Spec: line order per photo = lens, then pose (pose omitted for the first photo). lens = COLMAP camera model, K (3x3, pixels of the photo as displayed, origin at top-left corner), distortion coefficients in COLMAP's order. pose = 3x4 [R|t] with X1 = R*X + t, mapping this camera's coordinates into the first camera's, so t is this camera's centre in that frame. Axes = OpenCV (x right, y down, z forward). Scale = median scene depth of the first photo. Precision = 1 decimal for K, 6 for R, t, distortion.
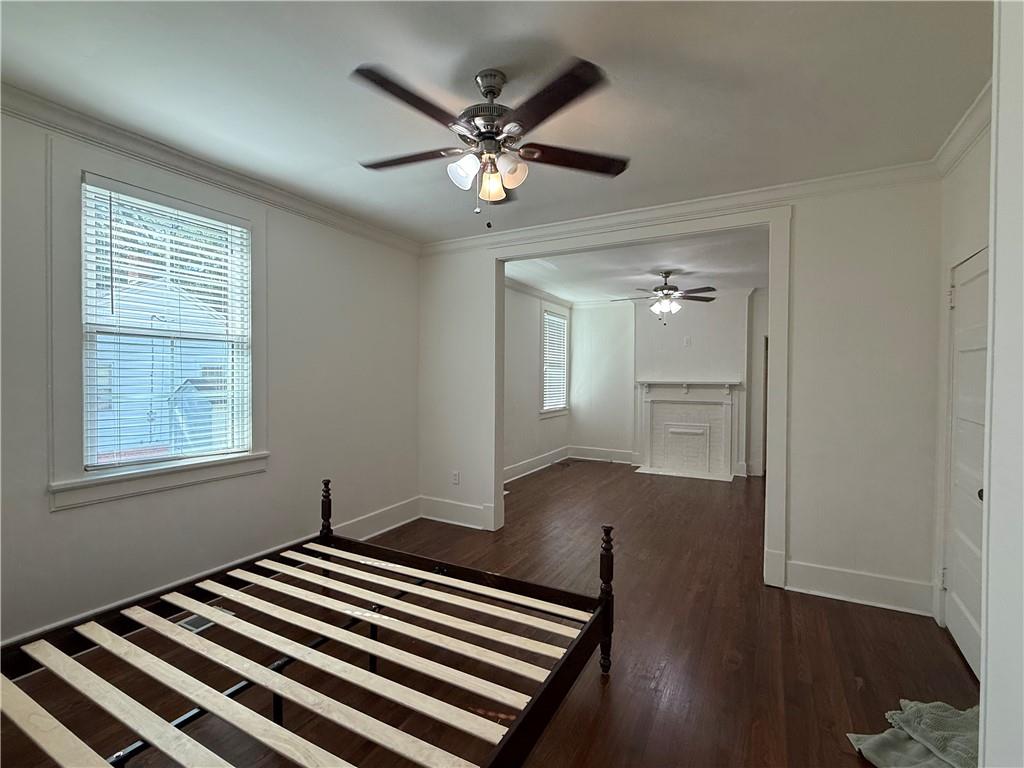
lens RADIAL K [[467.2, 0, 512.0], [0, 467.2, 384.0], [0, 0, 1]] dist [0.002246, 0.000282]
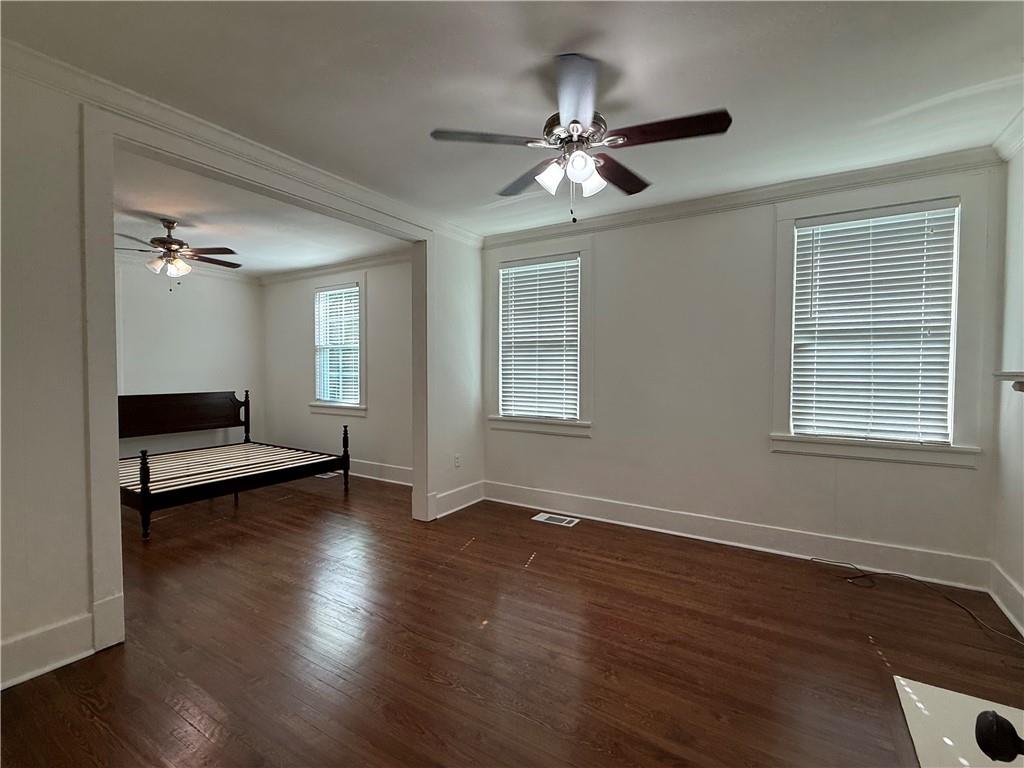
lens RADIAL K [[467.2, 0, 512.0], [0, 467.2, 384.0], [0, 0, 1]] dist [0.002246, 0.000282]
pose [[-0.054384, 0.029736, -0.998077, 0.832066], [-0.017485, 0.999375, 0.030728, -0.005353], [0.998367, 0.019123, -0.053830, 1.109017]]
